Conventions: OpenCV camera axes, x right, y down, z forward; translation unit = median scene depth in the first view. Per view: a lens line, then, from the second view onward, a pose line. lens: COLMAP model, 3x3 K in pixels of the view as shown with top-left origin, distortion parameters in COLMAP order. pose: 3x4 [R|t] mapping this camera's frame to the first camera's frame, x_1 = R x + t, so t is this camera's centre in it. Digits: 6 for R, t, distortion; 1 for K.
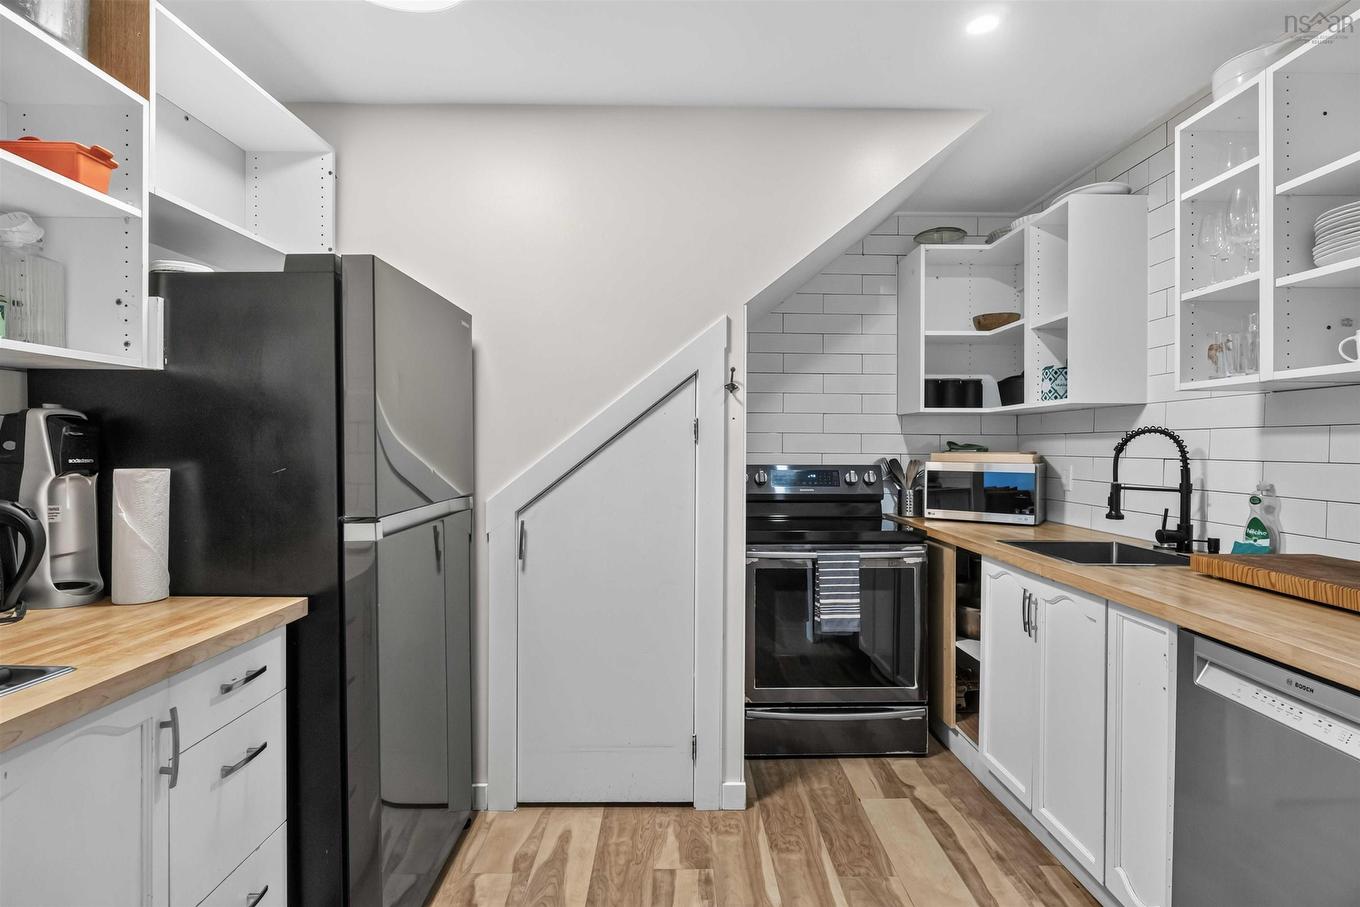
lens RADIAL K [[689.0, 0, 682.7], [0, 689.0, 456.9], [0, 0, 1]] dist [-0.001703, 0.001041]
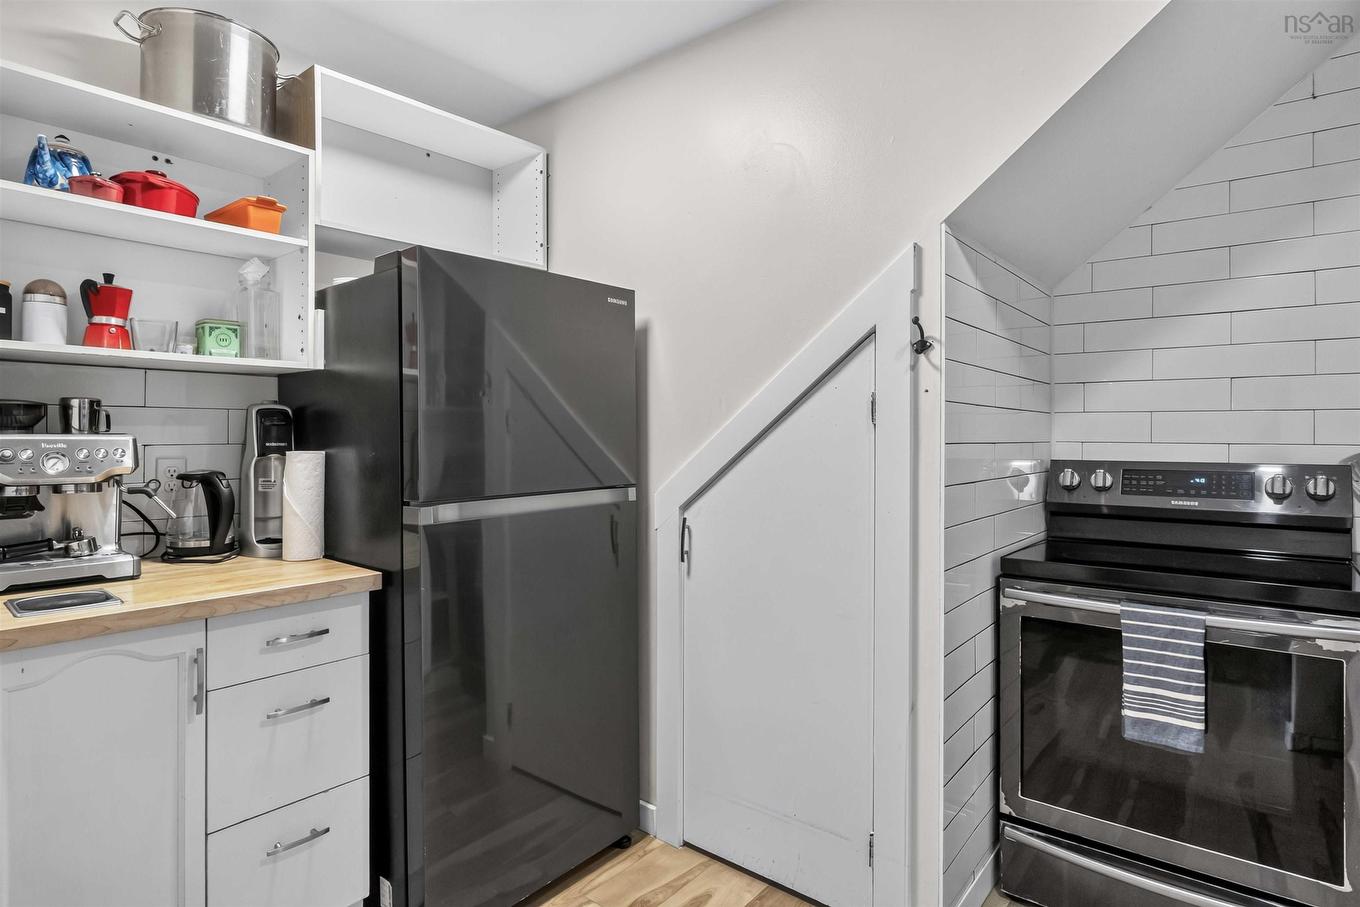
lens RADIAL K [[741.7, 0, 675.4], [0, 741.7, 439.8], [0, 0, 1]] dist [-0.002003, -0.001737]
pose [[0.758481, 0.000732, -0.651695, 0.368767], [-0.008398, 0.999927, -0.008651, 0.001816], [0.651641, 0.012034, 0.758432, 0.277057]]
